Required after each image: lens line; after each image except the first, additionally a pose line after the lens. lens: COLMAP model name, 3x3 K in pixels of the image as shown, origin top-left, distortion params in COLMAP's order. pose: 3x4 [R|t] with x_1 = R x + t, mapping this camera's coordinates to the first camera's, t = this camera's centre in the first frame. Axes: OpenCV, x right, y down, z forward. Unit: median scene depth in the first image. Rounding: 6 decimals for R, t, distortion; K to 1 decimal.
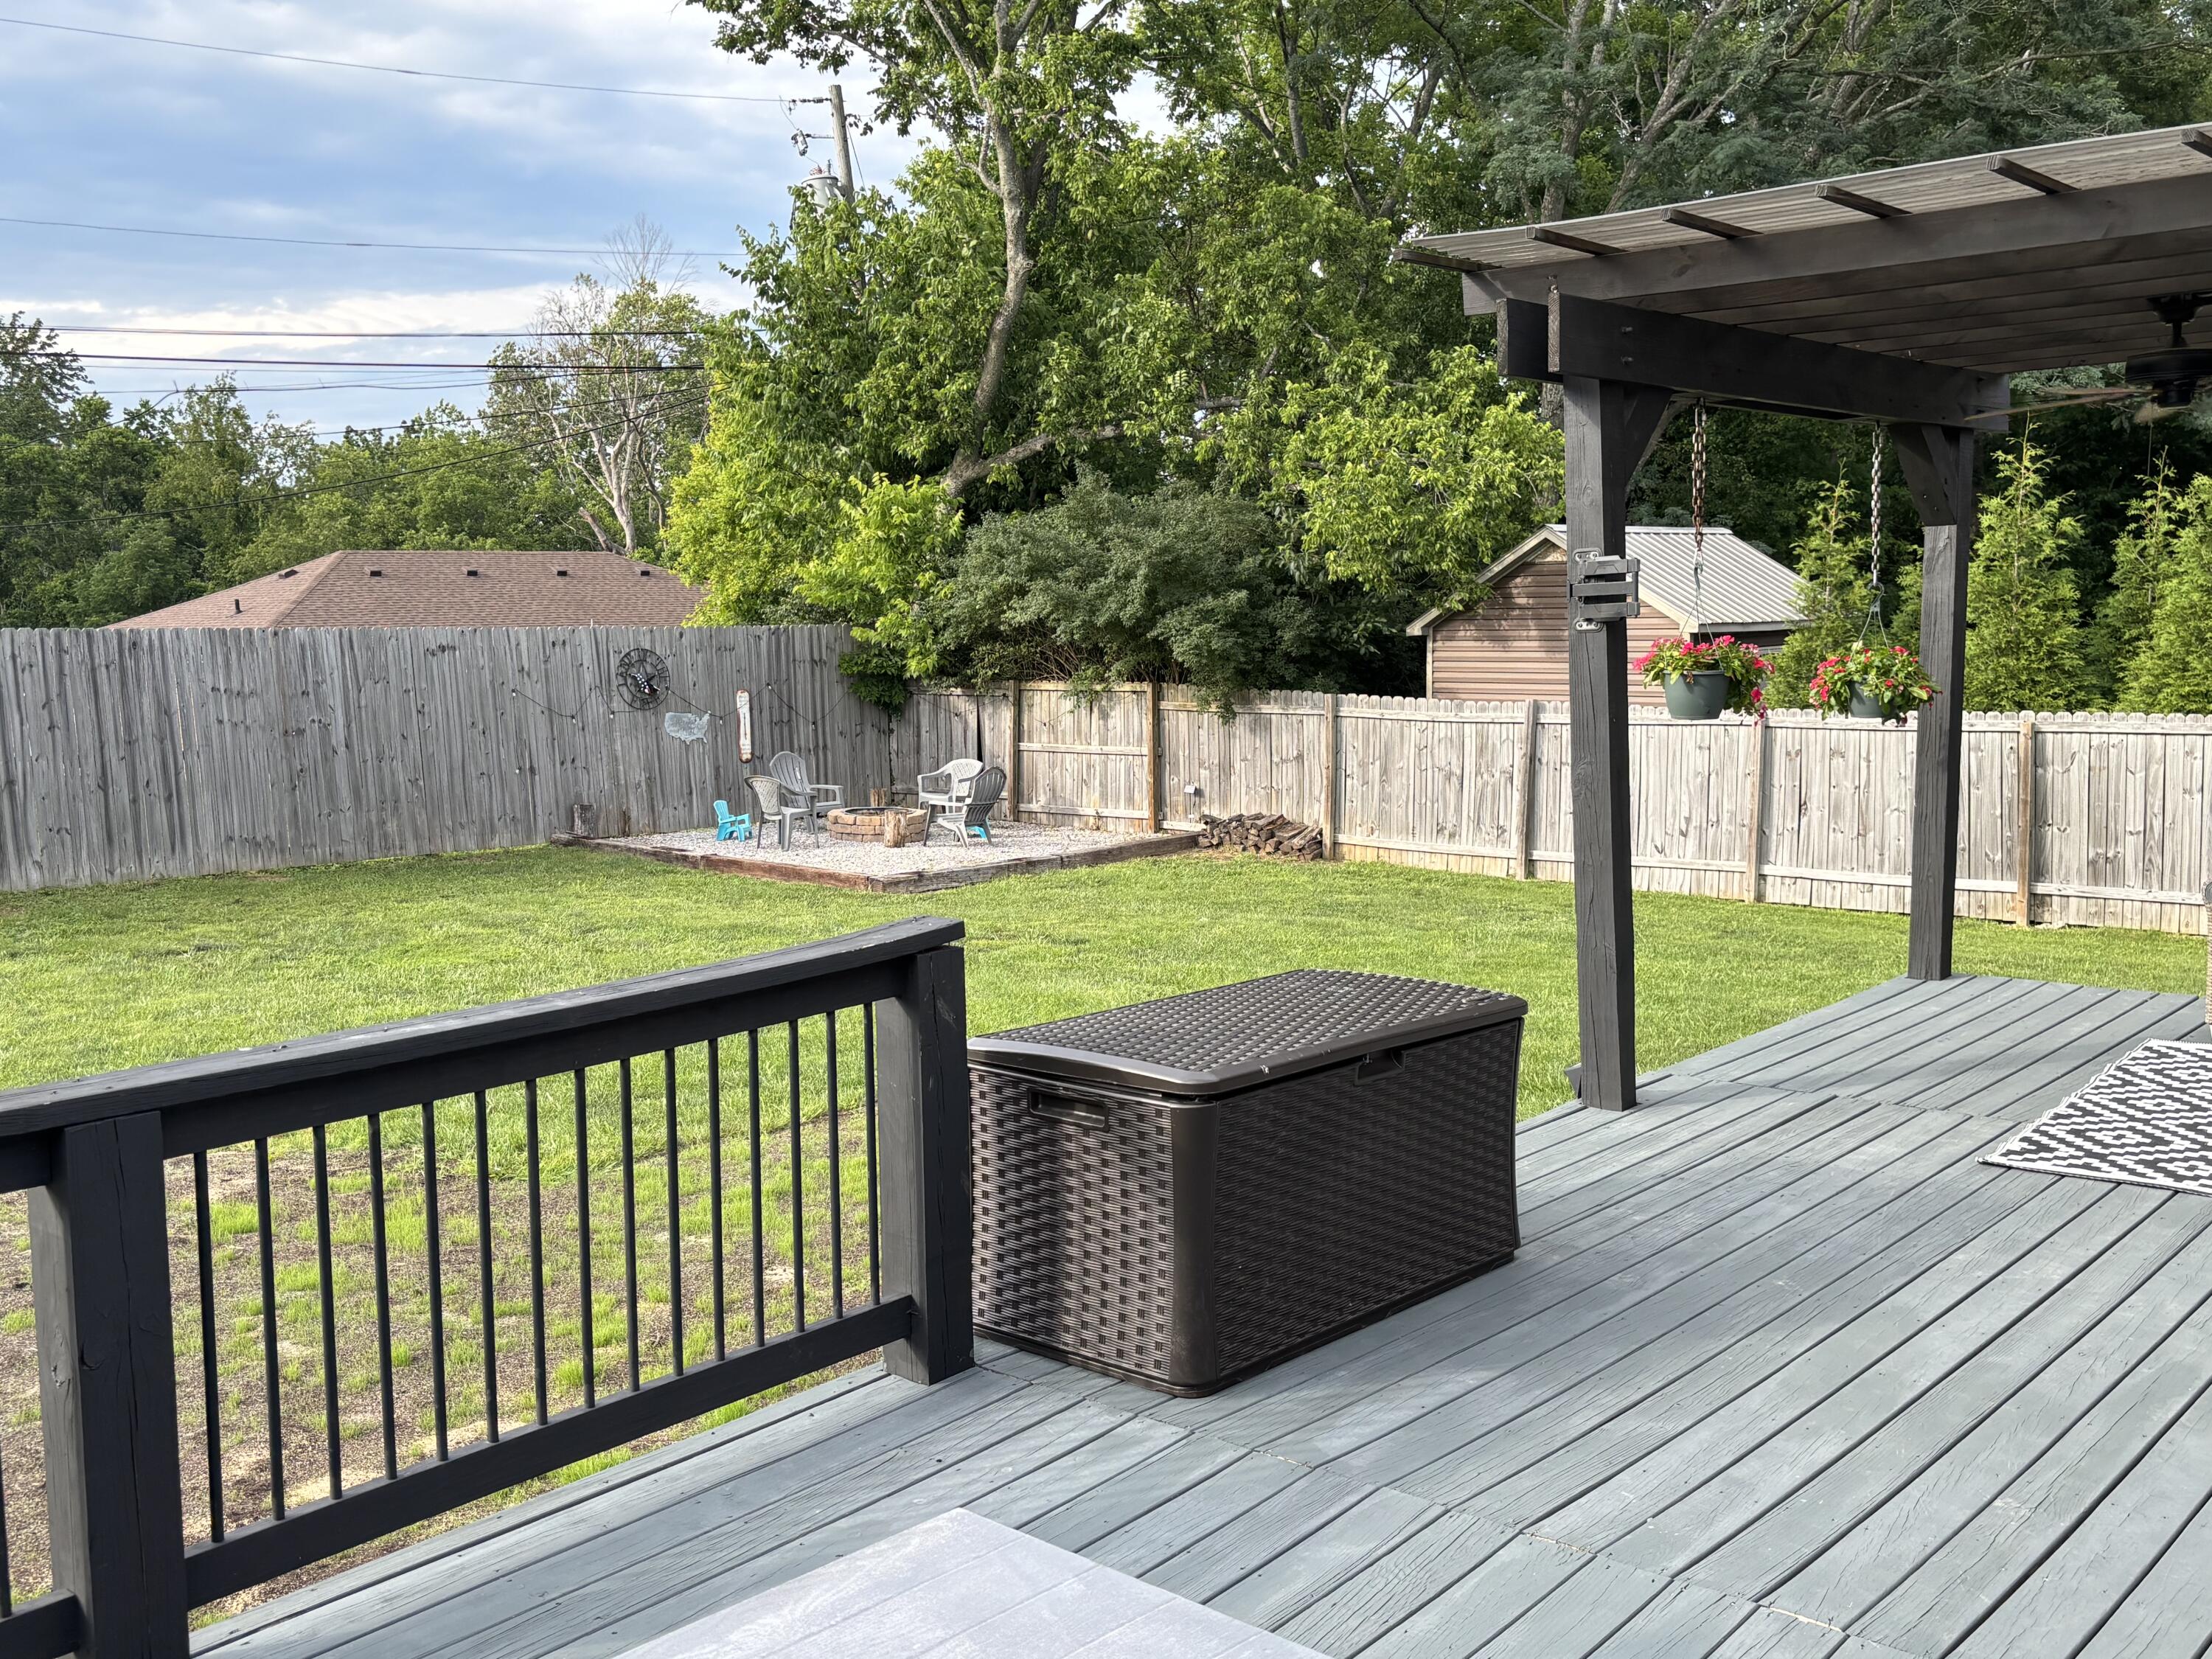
lens RADIAL K [[2149.6, 0, 1102.6], [0, 2149.6, 829.7], [0, 0, 1]] dist [-0.003009, 0.000000]
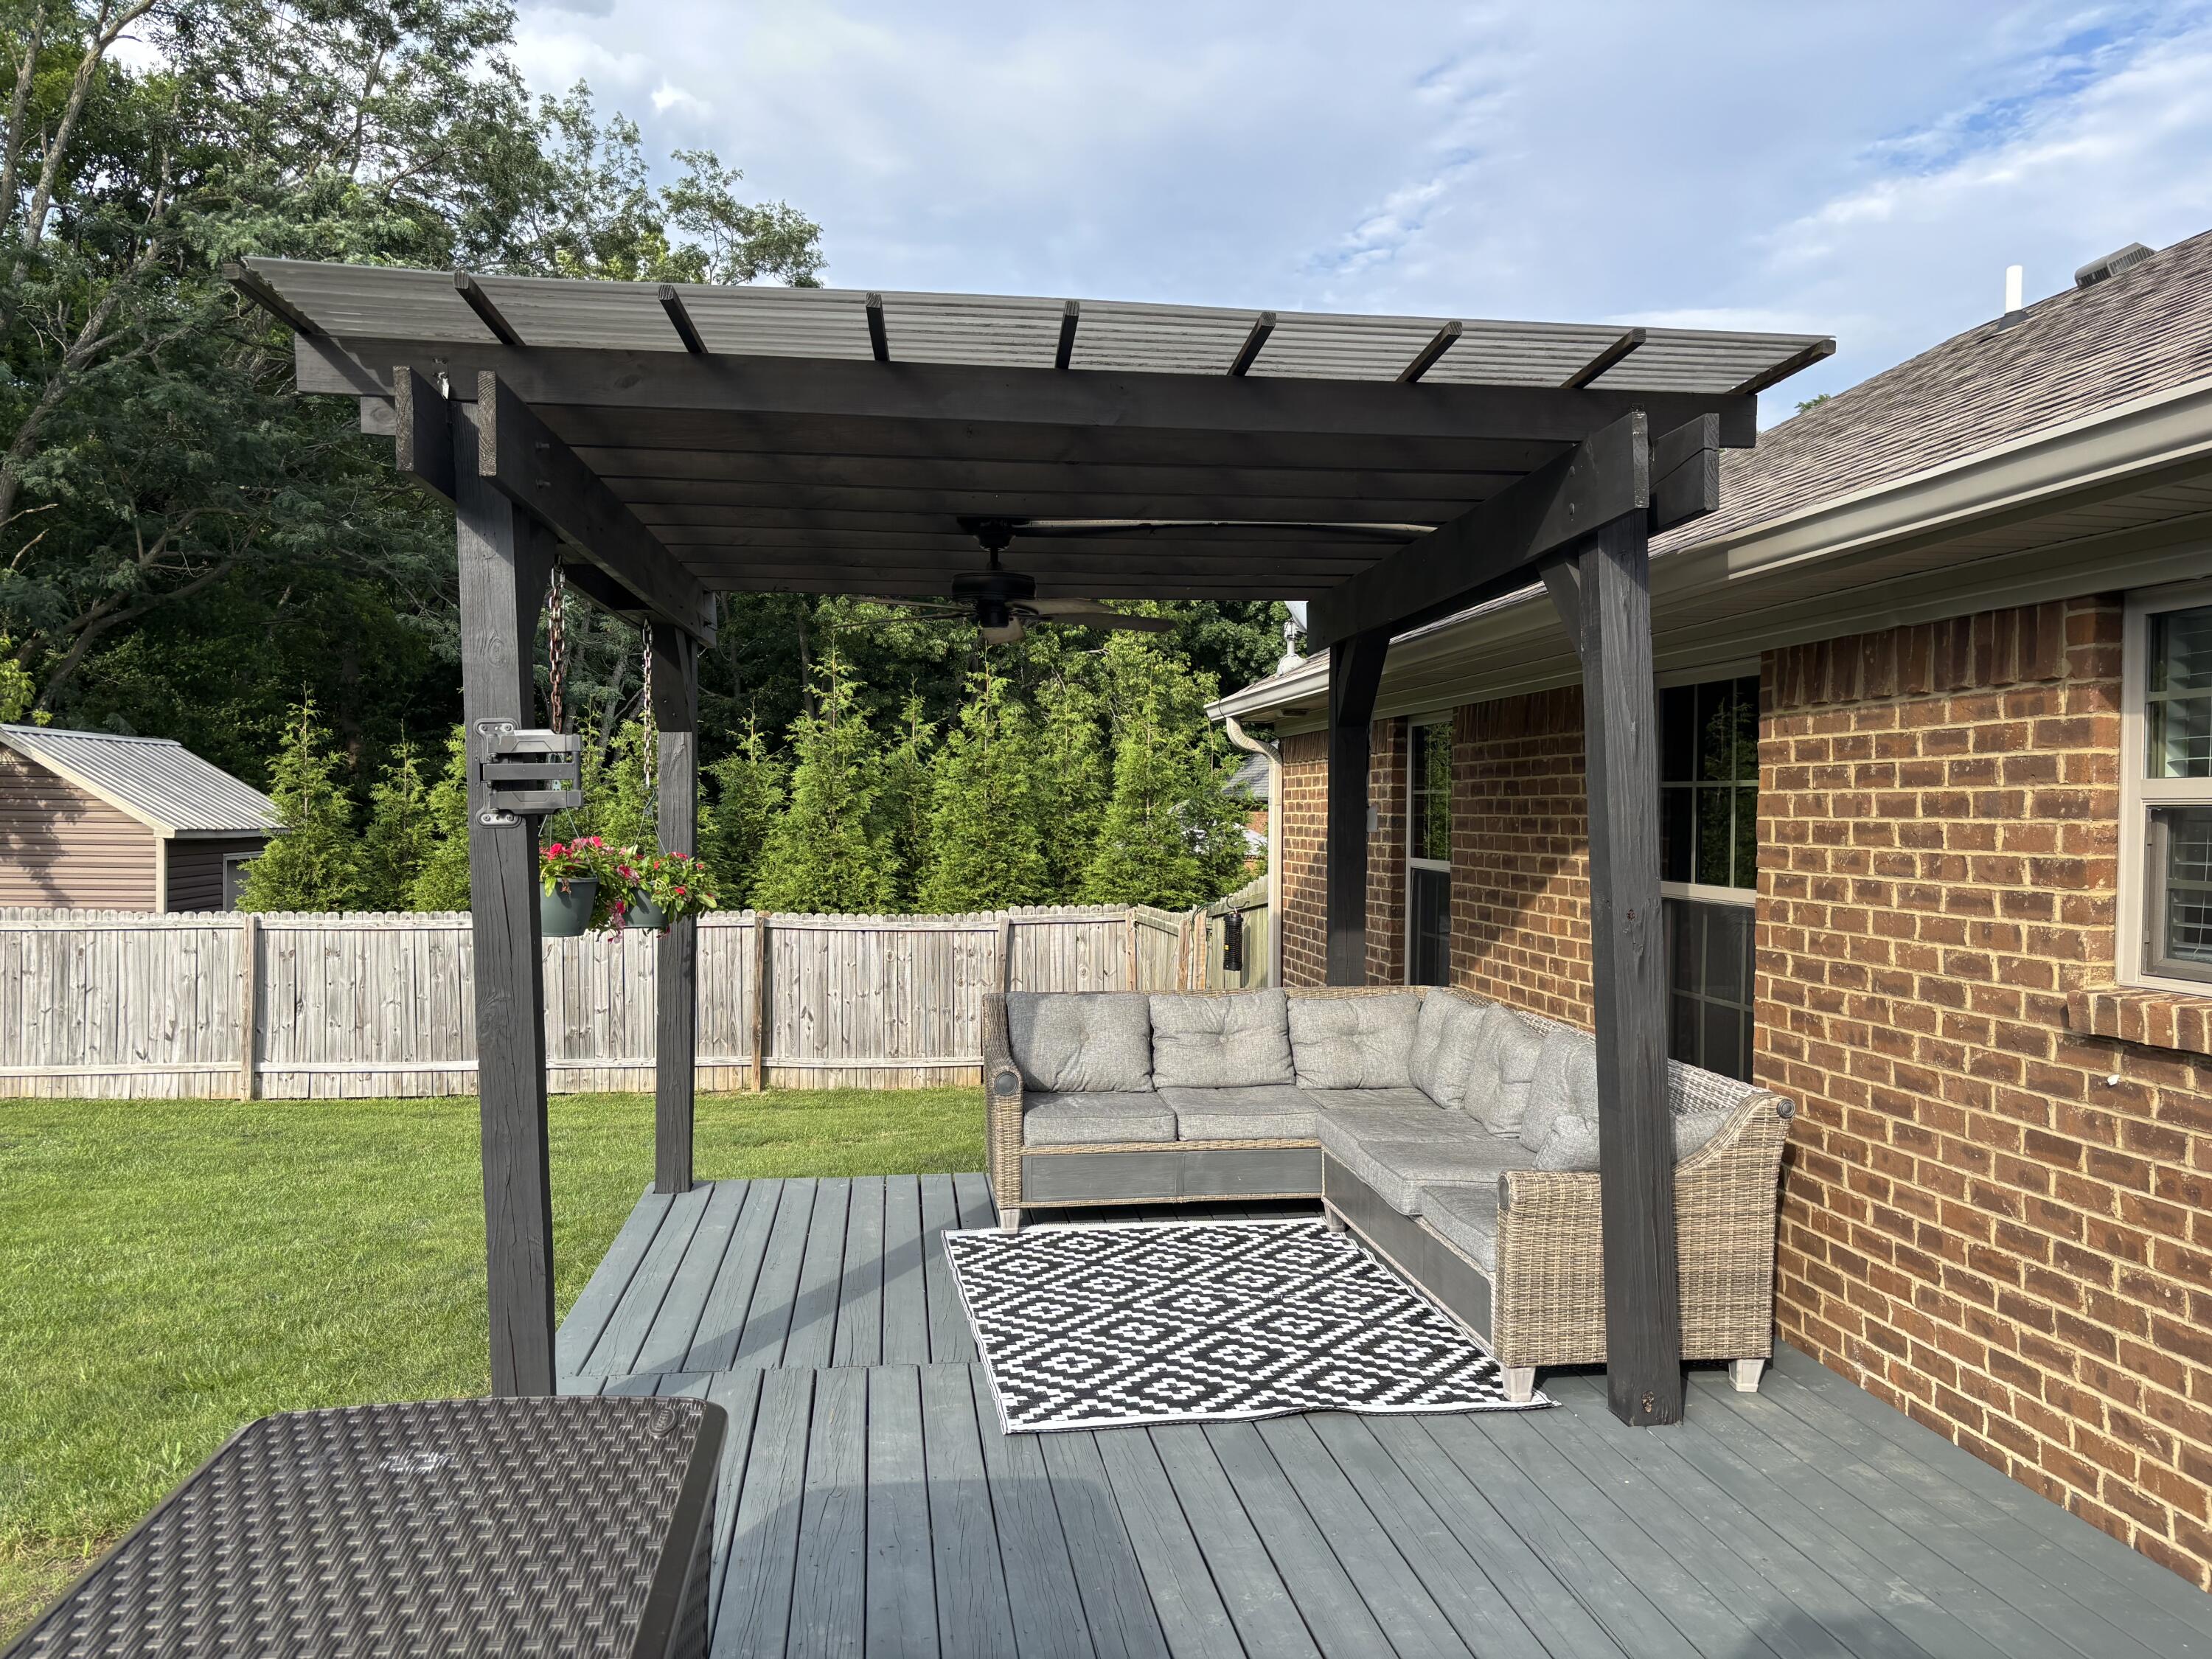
lens RADIAL K [[1660.8, 0, 1104.1], [0, 1660.8, 847.1], [0, 0, 1]] dist [0.011904, 0.009599]
pose [[0.662785, 0.012878, 0.748699, -0.025826], [0.054990, 0.996315, -0.065816, -0.012072], [-0.746788, 0.084793, 0.659635, 0.158518]]
